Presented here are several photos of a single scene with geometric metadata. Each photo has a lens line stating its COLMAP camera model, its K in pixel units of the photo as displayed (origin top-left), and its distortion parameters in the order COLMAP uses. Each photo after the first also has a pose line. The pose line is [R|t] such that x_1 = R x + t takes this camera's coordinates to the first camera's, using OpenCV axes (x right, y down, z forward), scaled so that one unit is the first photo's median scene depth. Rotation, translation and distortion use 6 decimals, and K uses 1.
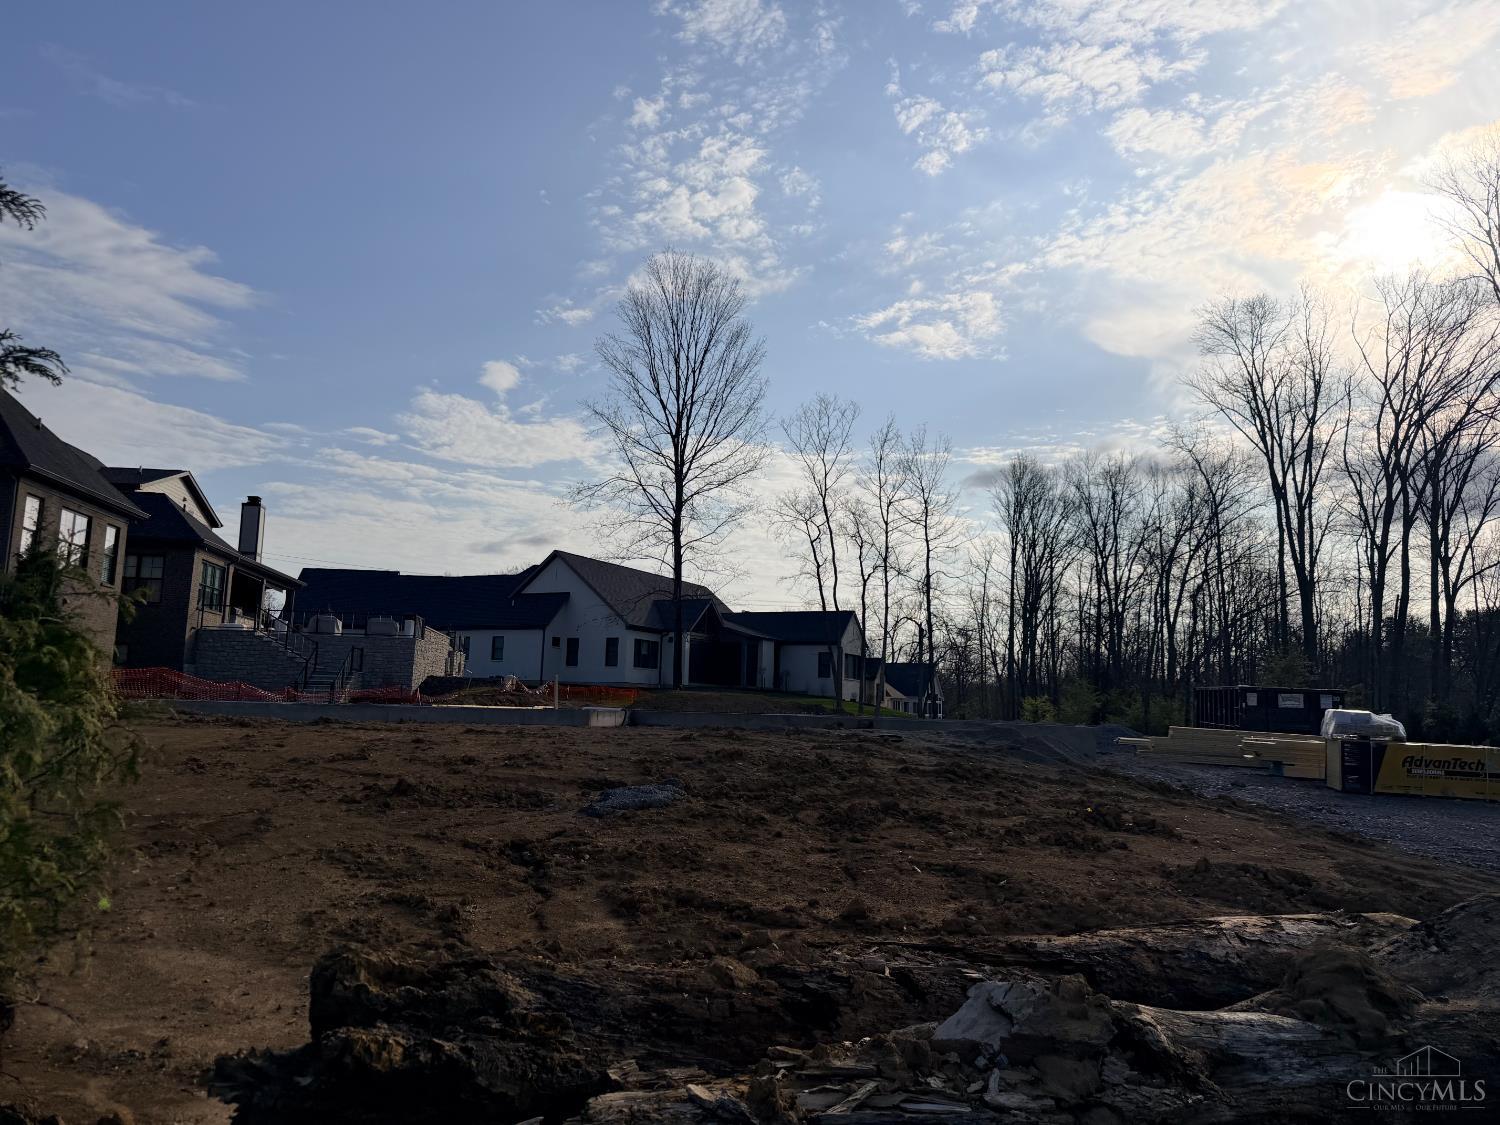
lens RADIAL K [[1107.5, 0, 745.2], [0, 1107.5, 571.4], [0, 0, 1]] dist [0.081261, -0.004726]
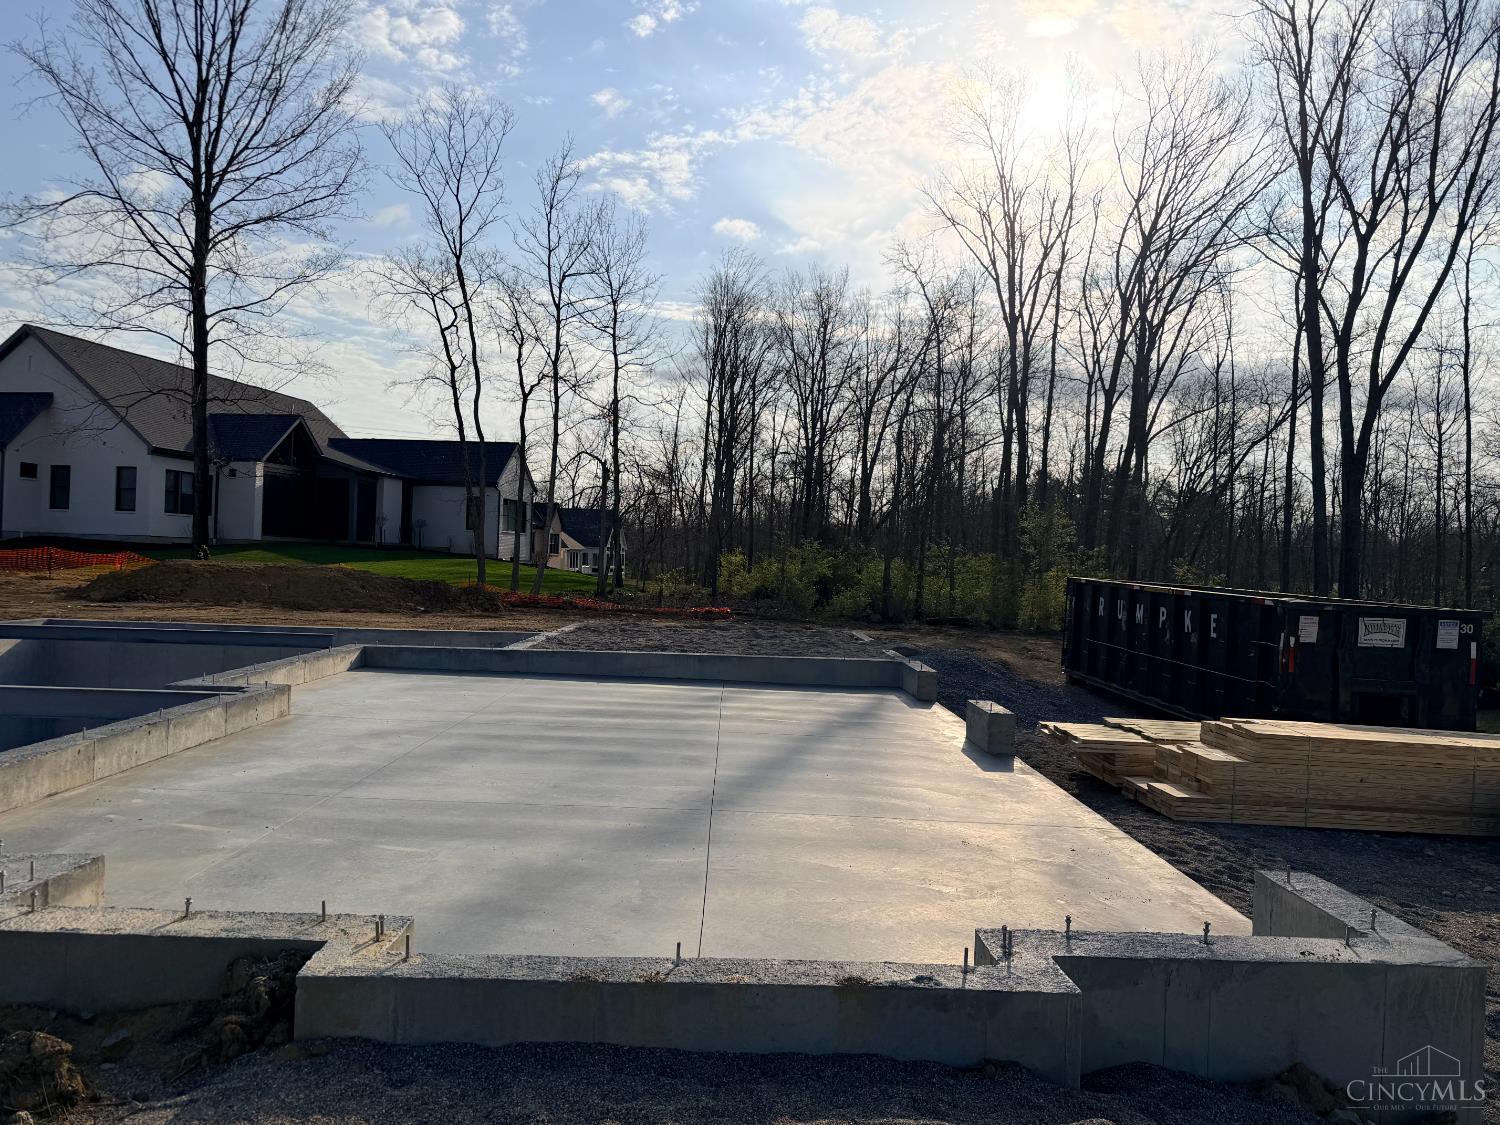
lens RADIAL K [[1071.6, 0, 755.7], [0, 1071.6, 552.4], [0, 0, 1]] dist [0.035129, -0.028496]
pose [[0.955983, 0.006306, 0.293355, 0.015231], [-0.043575, 0.991734, 0.120683, 0.005700], [-0.290169, -0.128154, 0.948356, 0.096410]]
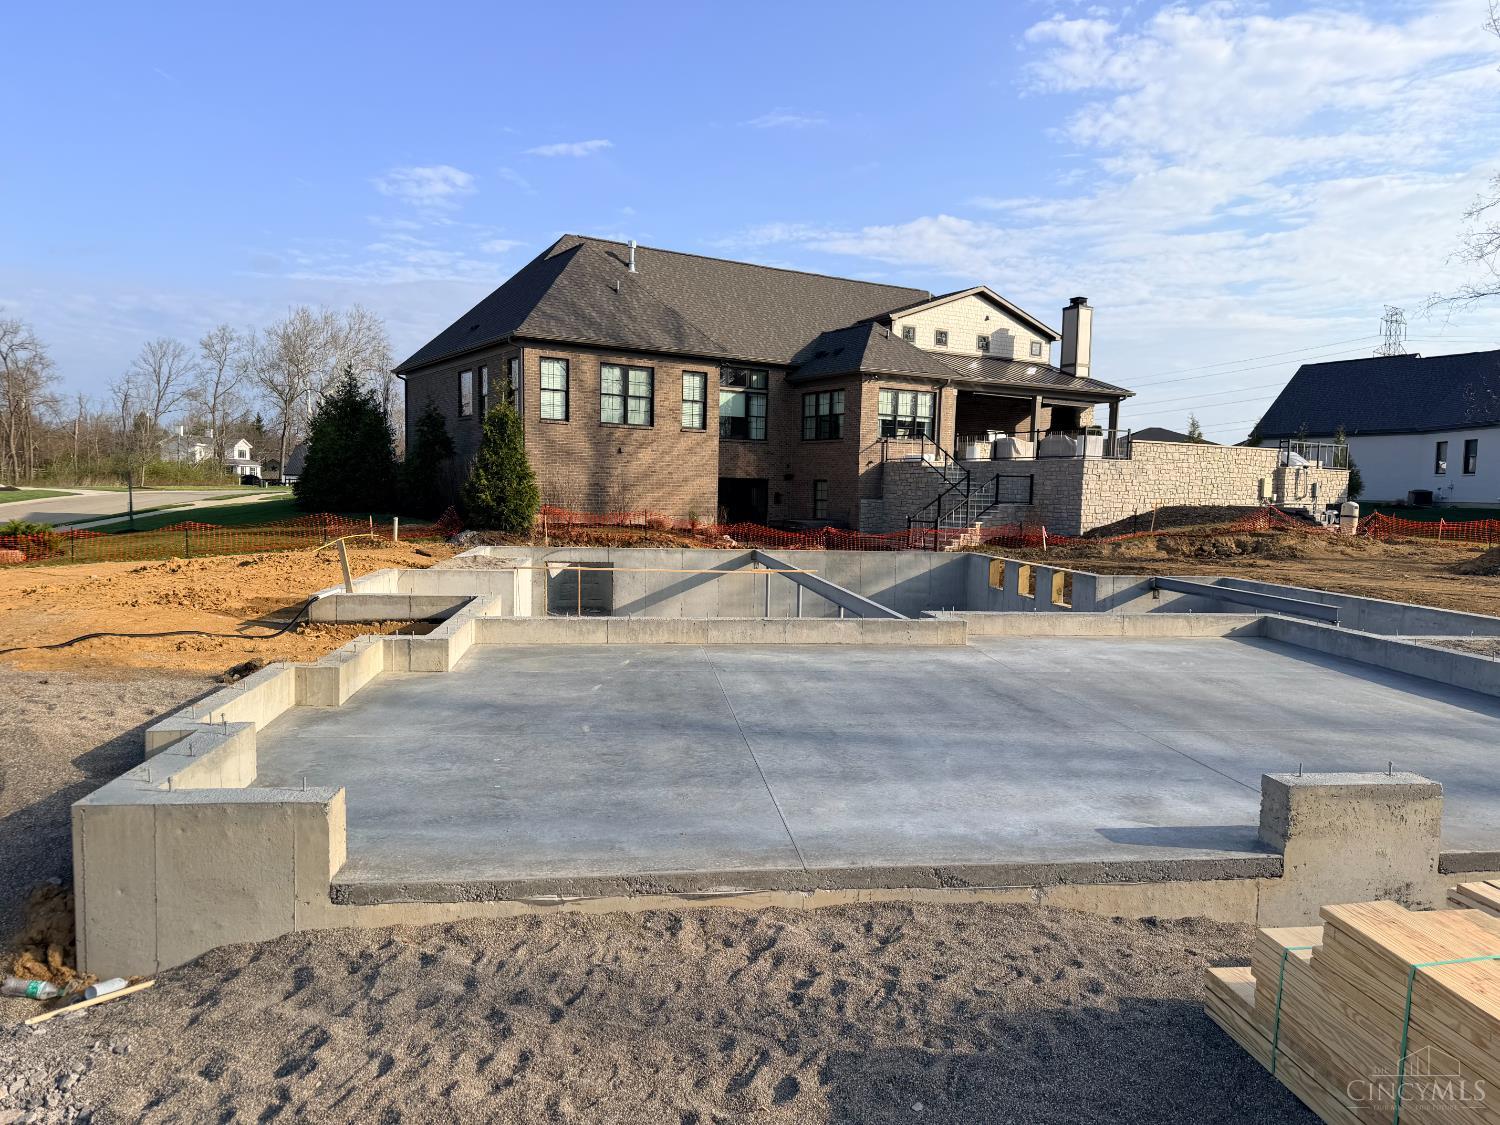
lens RADIAL K [[1071.6, 0, 740.8], [0, 1071.6, 558.3], [0, 0, 1]] dist [0.035129, -0.028496]
pose [[0.386318, 0.038355, -0.921568, 0.062926], [0.106469, 0.990602, 0.085860, 0.008723], [0.916200, -0.131288, 0.378604, 0.117374]]
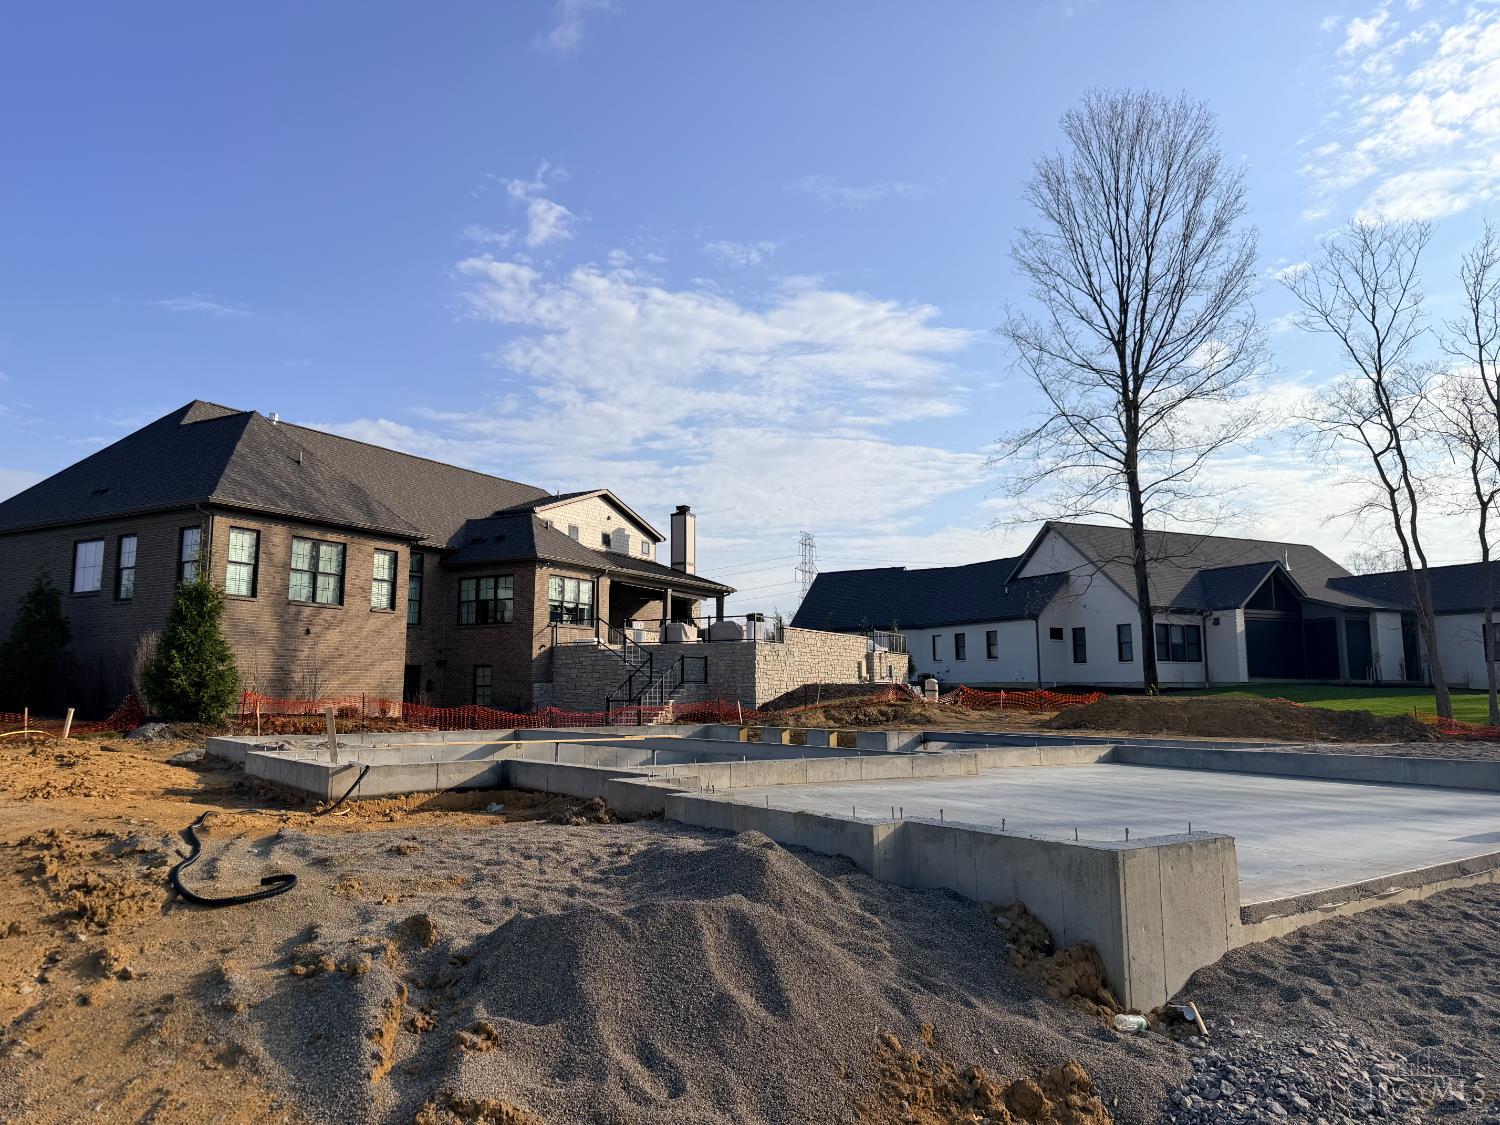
lens RADIAL K [[1071.6, 0, 740.9], [0, 1071.6, 561.1], [0, 0, 1]] dist [0.035129, -0.028496]
pose [[0.787460, -0.107325, -0.606949, 0.042970], [0.100944, 0.993884, -0.044780, 0.007532], [0.608043, -0.026005, 0.793478, 0.081534]]
